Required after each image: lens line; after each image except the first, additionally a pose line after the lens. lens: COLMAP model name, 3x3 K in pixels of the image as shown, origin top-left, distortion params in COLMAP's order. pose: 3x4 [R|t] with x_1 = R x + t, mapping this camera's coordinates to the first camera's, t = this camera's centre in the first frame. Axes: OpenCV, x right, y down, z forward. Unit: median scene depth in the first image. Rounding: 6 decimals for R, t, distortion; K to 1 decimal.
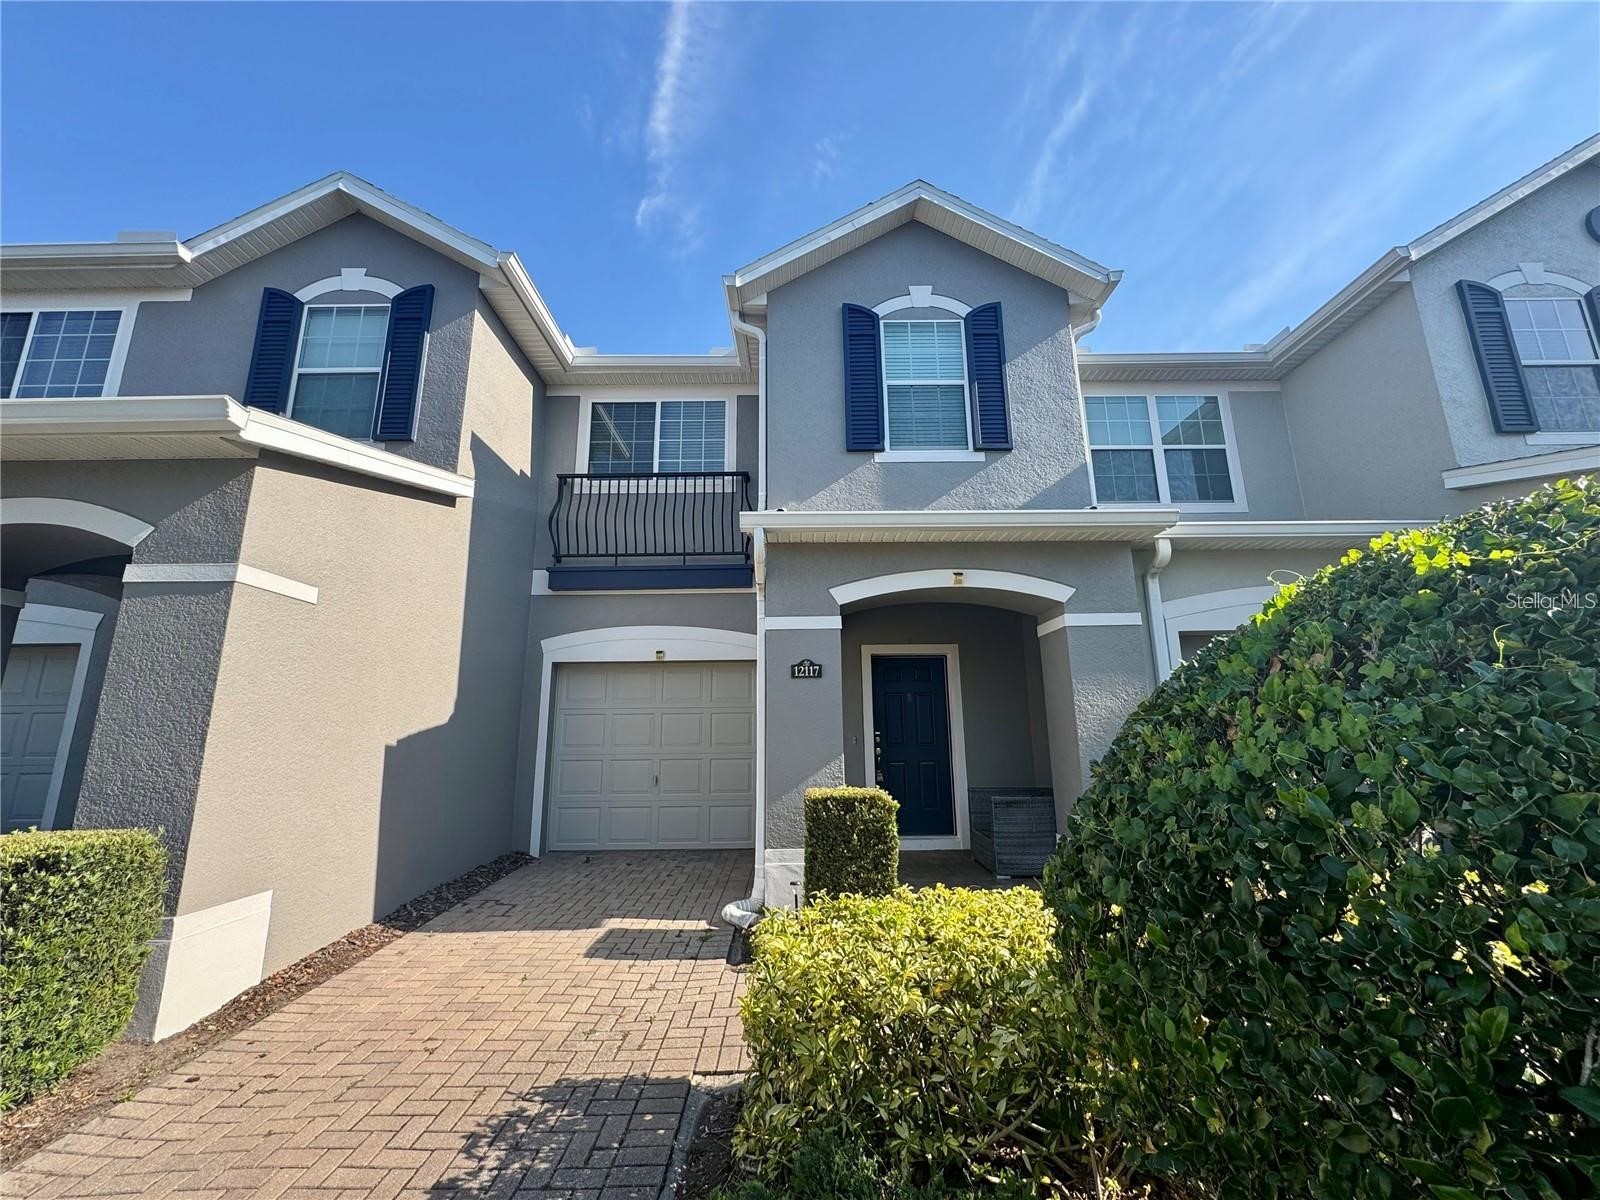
lens RADIAL K [[635.8, 0, 800.0], [0, 635.8, 600.0], [0, 0, 1]] dist [-0.003228, 0.000089]
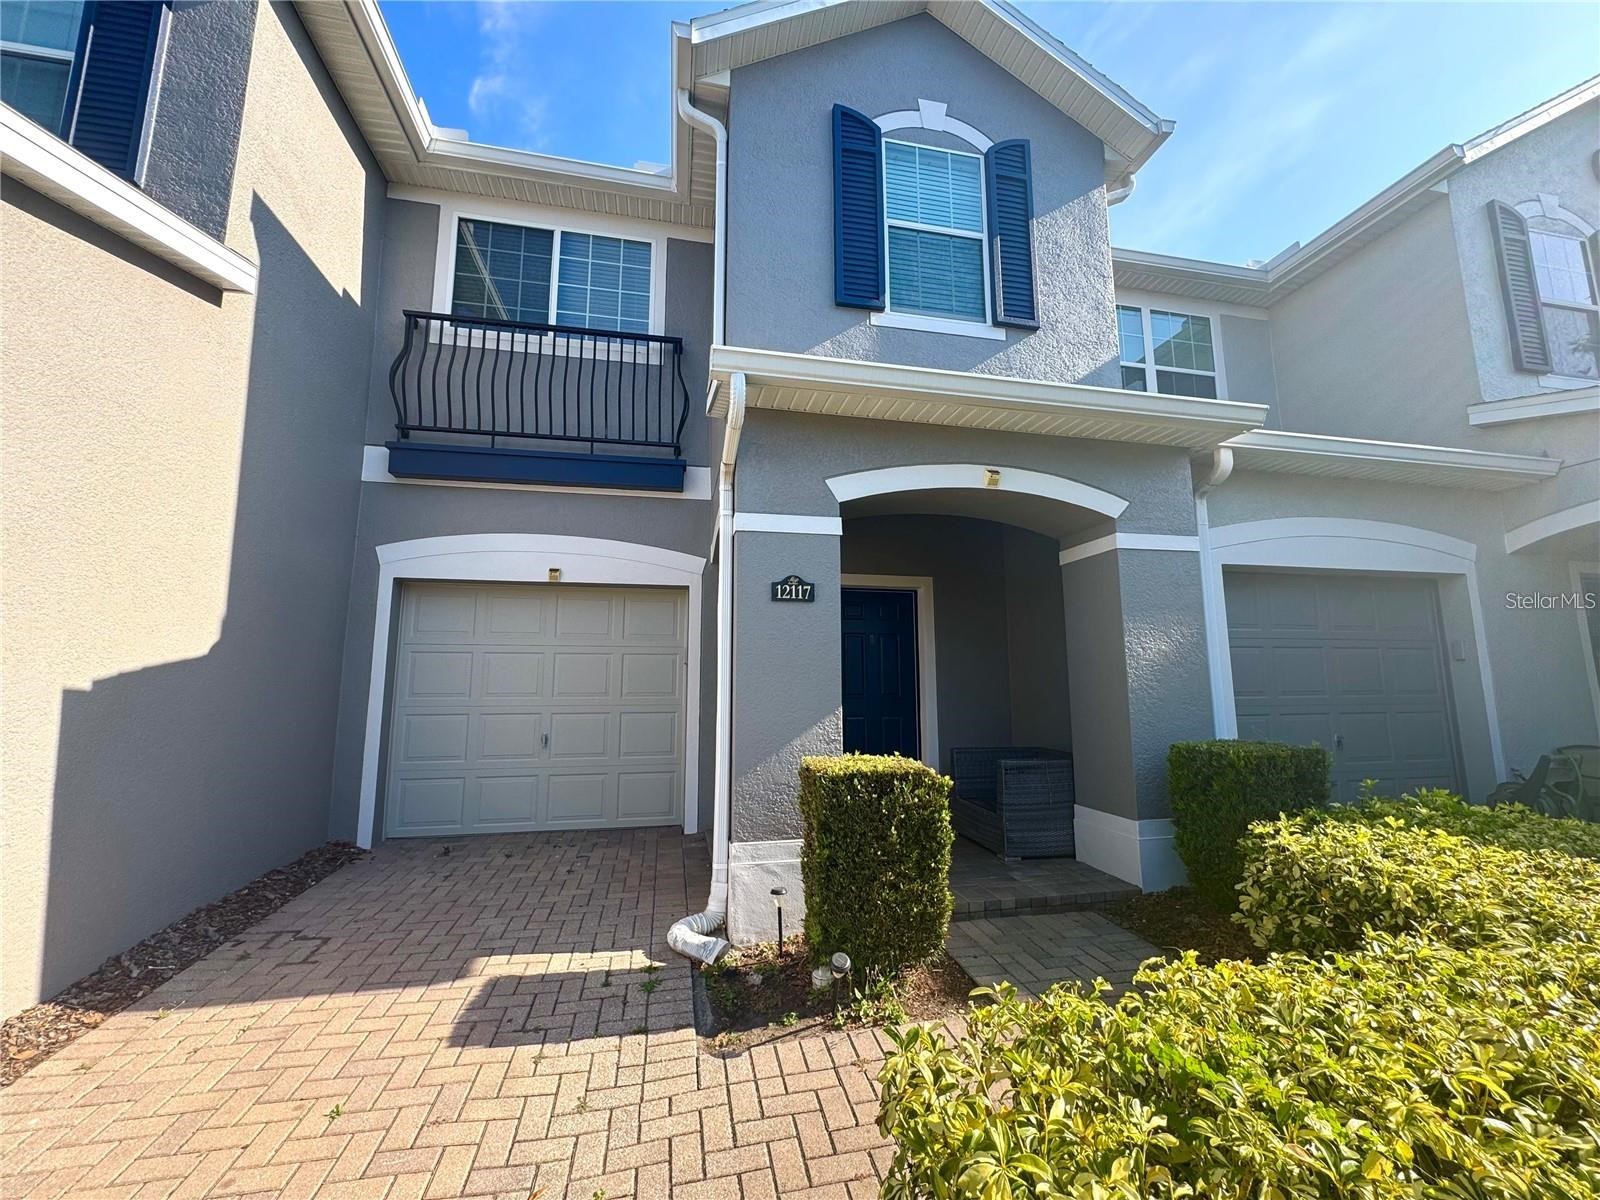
lens RADIAL K [[636.0, 0, 799.2], [0, 636.0, 598.6], [0, 0, 1]] dist [-0.001833, -0.000577]
pose [[0.979671, 0.036201, 0.197318, -0.102591], [-0.050314, 0.996485, 0.066985, 0.060198], [-0.194199, -0.075551, 0.978048, 0.259563]]
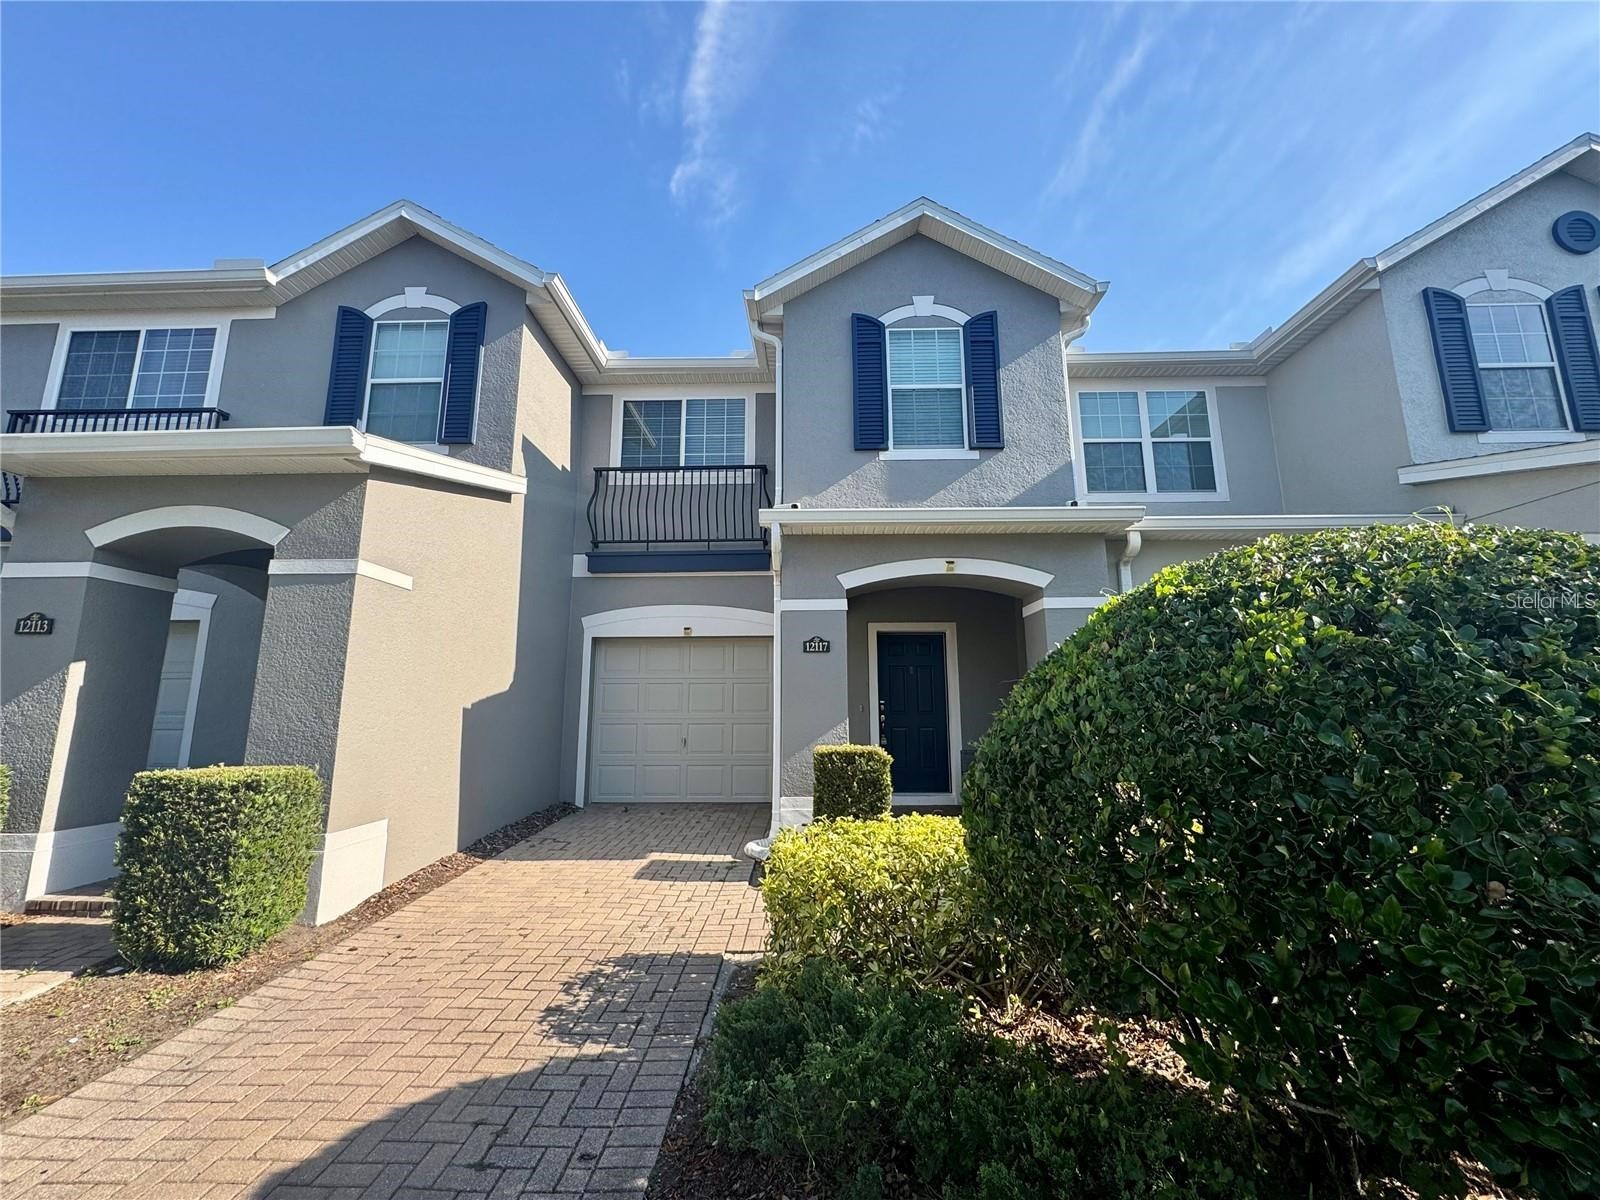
lens RADIAL K [[635.8, 0, 800.0], [0, 635.8, 600.0], [0, 0, 1]] dist [-0.003228, 0.000089]
pose [[0.999620, 0.002998, -0.027411, 0.009642], [-0.001867, 0.999149, 0.041215, -0.017305], [0.027511, -0.041148, 0.998774, -0.128767]]
